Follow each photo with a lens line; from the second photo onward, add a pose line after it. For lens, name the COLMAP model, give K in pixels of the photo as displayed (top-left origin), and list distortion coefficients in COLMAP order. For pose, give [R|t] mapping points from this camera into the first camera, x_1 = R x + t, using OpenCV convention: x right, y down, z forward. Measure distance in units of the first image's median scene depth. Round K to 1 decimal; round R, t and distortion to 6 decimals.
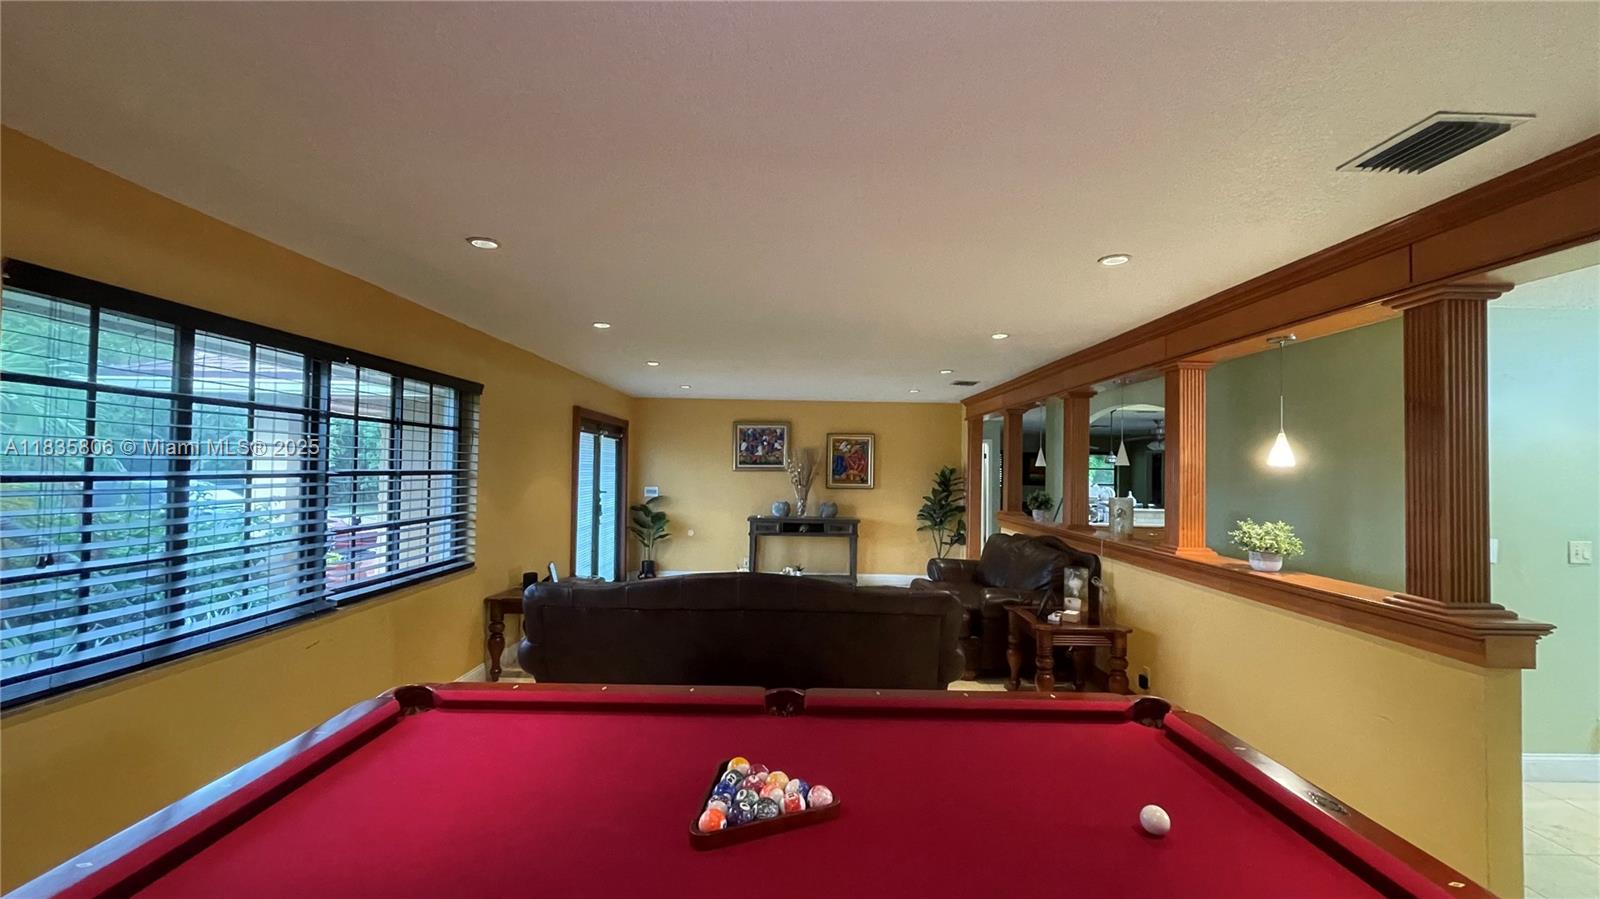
lens RADIAL K [[646.2, 0, 801.6], [0, 646.2, 446.7], [0, 0, 1]] dist [-0.002721, 0.000422]
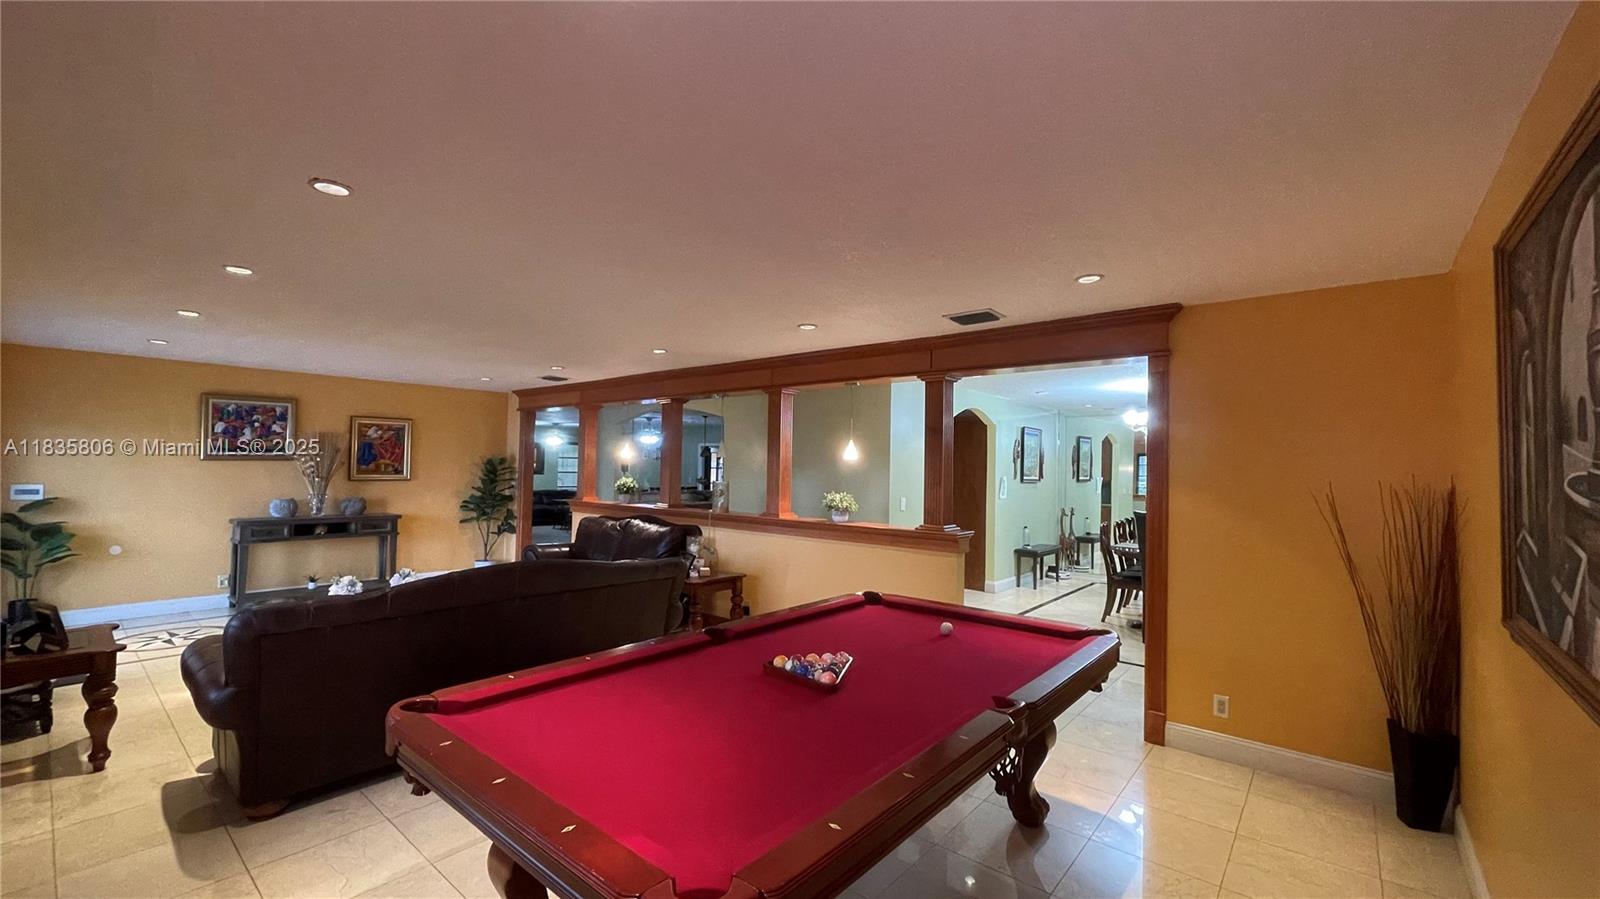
lens RADIAL K [[646.2, 0, 800.4], [0, 646.2, 455.0], [0, 0, 1]] dist [-0.002721, 0.000422]
pose [[0.647542, 0.007101, 0.761996, -0.304226], [-0.030973, 0.999376, 0.017007, -0.003006], [-0.761400, -0.034614, 0.647358, 0.002173]]
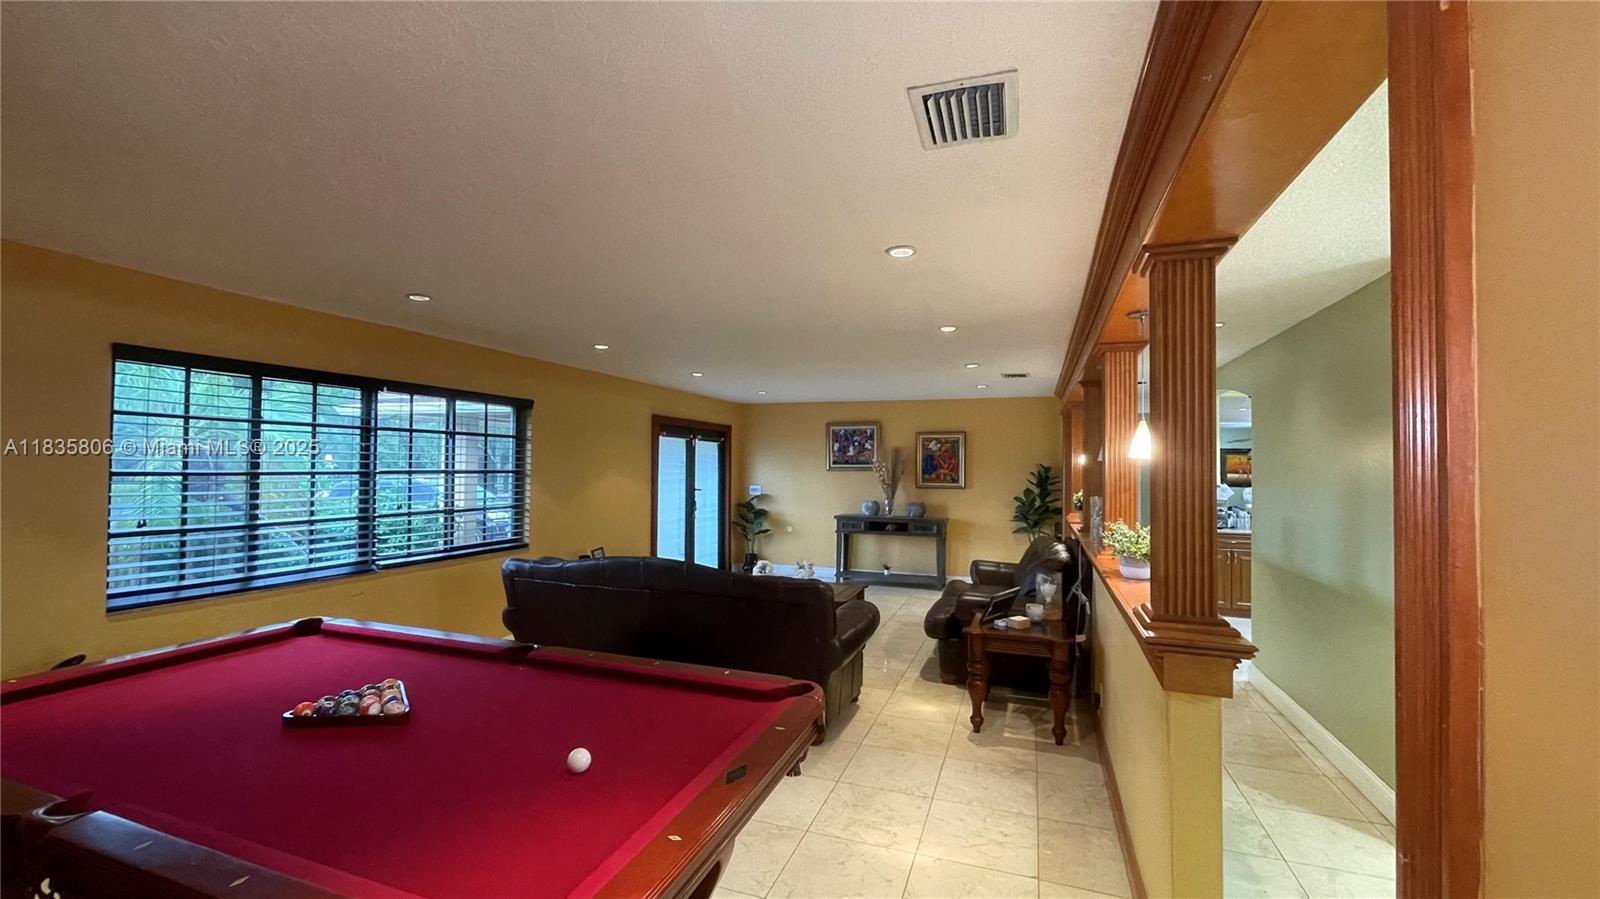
lens RADIAL K [[646.2, 0, 797.4], [0, 646.2, 447.6], [0, 0, 1]] dist [-0.002721, 0.000422]
pose [[0.935925, -0.016718, -0.351803, 0.296764], [0.016342, 0.999858, -0.004038, 0.004887], [0.351821, -0.001970, 0.936065, 0.007747]]
